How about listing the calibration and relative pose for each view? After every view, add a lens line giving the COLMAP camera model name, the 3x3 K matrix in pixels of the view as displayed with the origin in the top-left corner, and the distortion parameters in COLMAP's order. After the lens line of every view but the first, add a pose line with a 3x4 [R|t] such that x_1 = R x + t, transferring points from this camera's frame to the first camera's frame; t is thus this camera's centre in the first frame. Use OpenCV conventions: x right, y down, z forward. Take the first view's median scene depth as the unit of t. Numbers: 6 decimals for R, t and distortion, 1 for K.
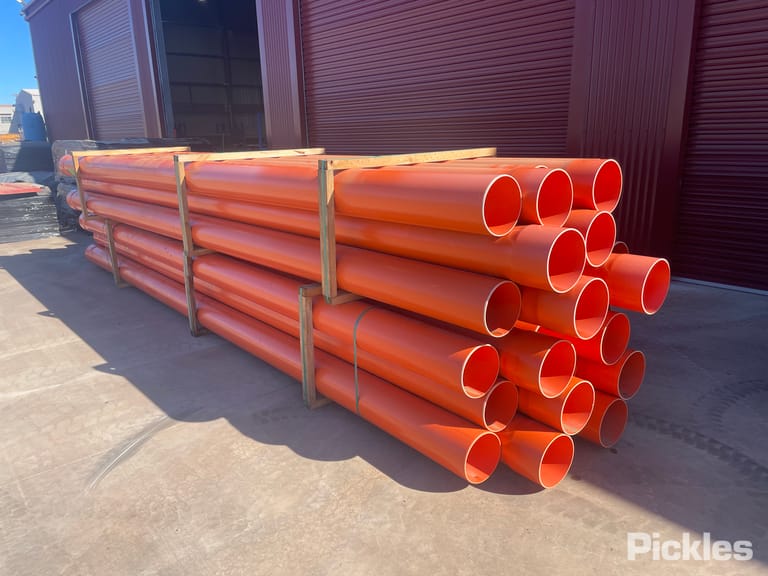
lens RADIAL K [[582.6, 0, 390.3], [0, 582.6, 285.8], [0, 0, 1]] dist [0.063171, -0.089153]
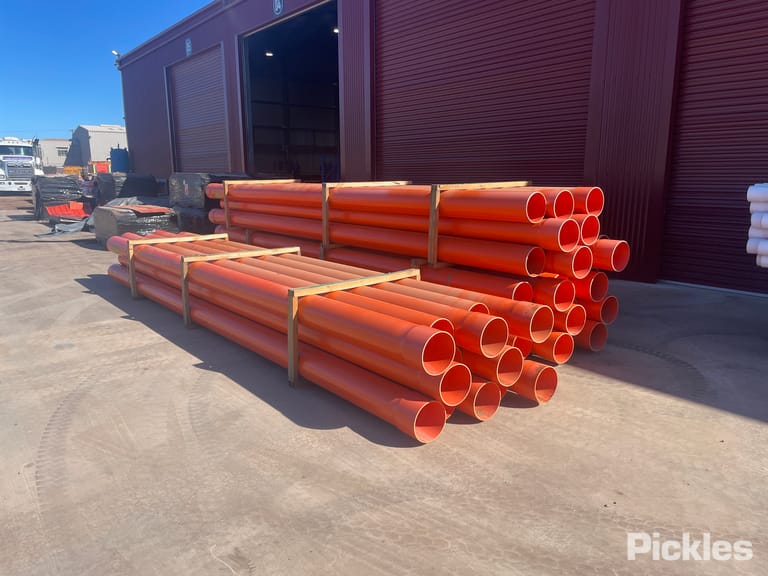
lens RADIAL K [[582.6, 0, 386.6], [0, 582.6, 286.1], [0, 0, 1]] dist [0.063171, -0.089153]
pose [[0.998505, 0.027784, -0.047080, -0.173716], [-0.030670, 0.997621, -0.061745, 0.216335], [0.045252, 0.063096, 0.996981, -0.797729]]
